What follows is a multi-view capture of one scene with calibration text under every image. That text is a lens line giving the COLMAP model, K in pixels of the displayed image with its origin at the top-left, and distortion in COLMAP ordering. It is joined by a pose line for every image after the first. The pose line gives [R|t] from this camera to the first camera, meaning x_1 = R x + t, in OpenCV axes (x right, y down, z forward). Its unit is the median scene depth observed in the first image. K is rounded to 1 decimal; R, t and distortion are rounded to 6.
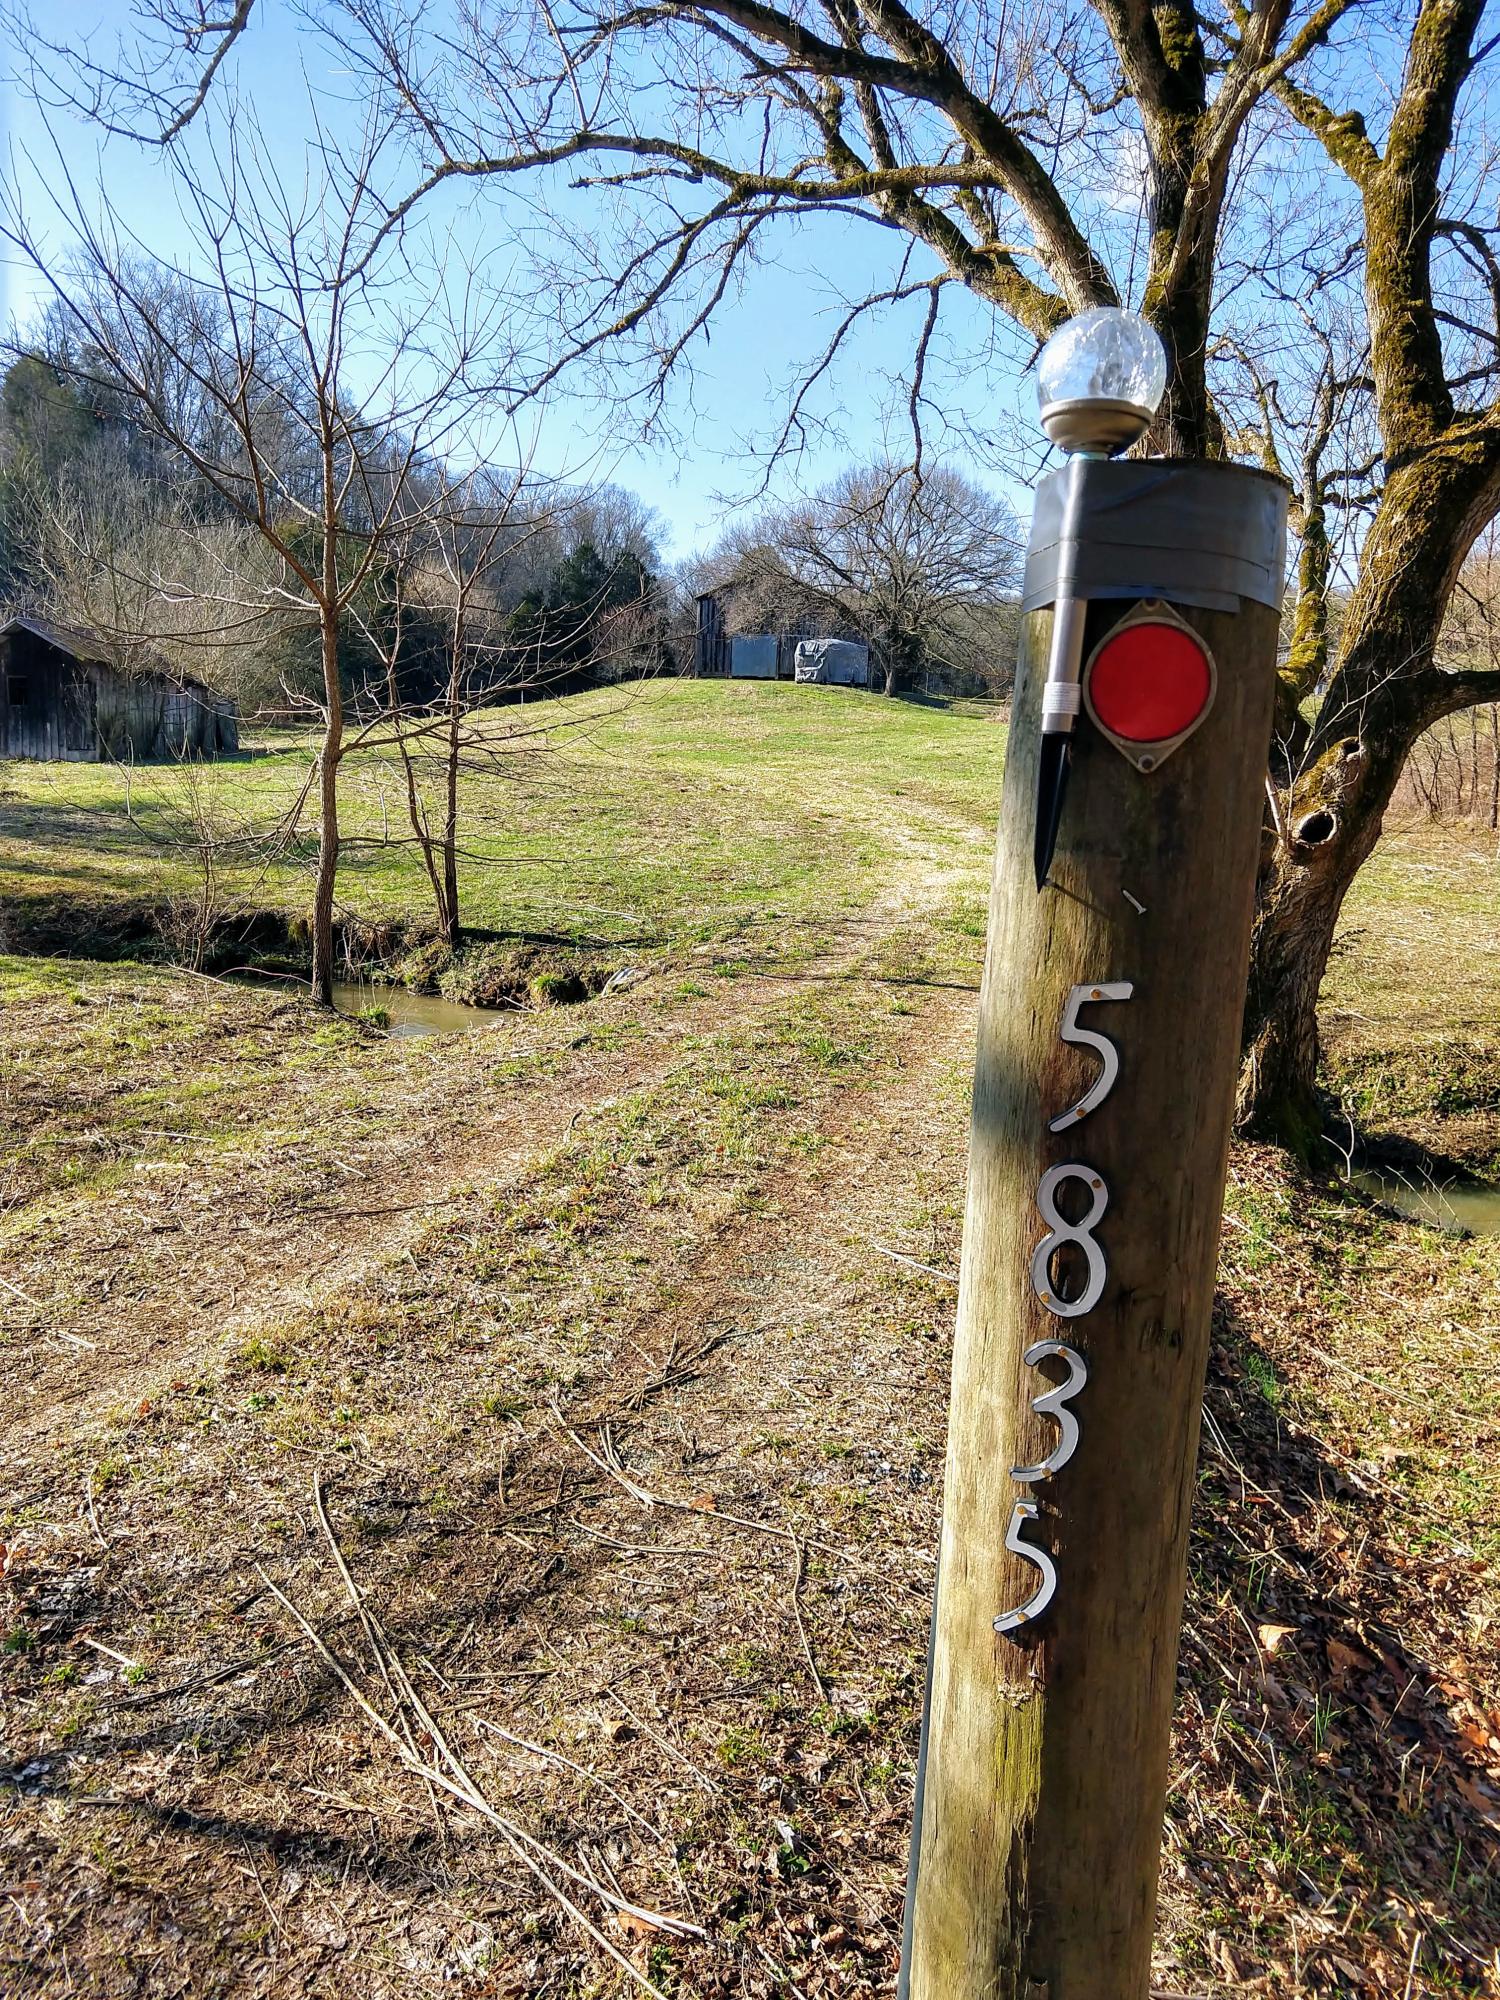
lens RADIAL K [[1462.9, 0, 750.0], [0, 1462.9, 1000.0], [0, 0, 1]] dist [0.006859, 0.004463]
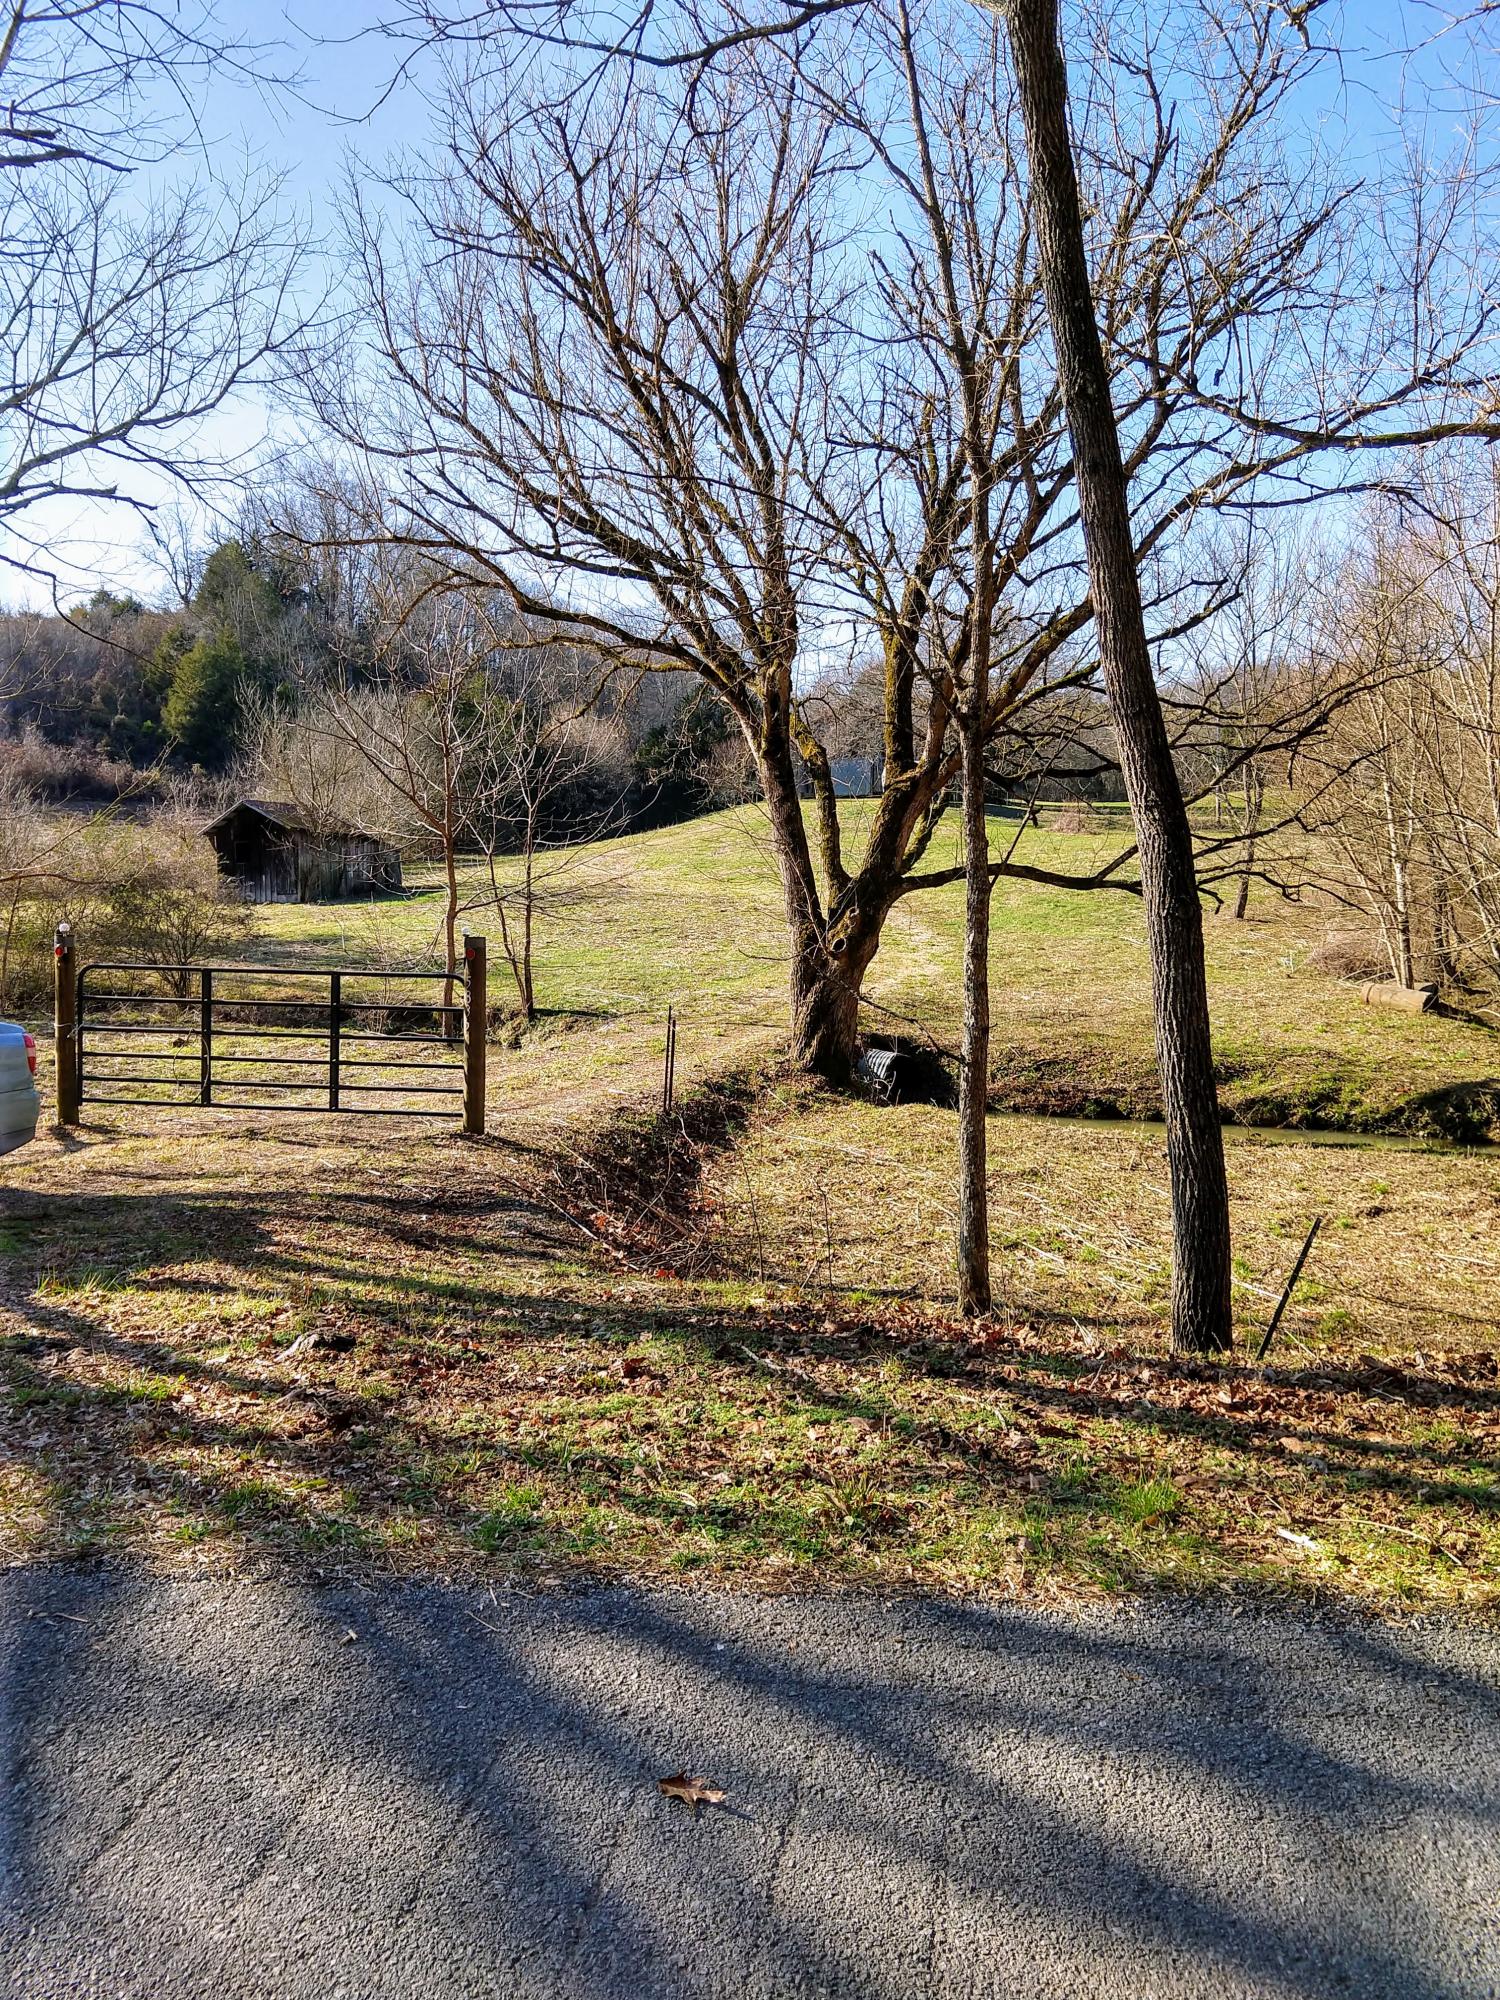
lens RADIAL K [[1462.9, 0, 750.0], [0, 1462.9, 1000.0], [0, 0, 1]] dist [0.006859, 0.004463]
pose [[0.994264, -0.031425, -0.102233, 0.151007], [0.024263, 0.997213, -0.070557, 0.044958], [0.104166, 0.067672, 0.992255, -0.434667]]
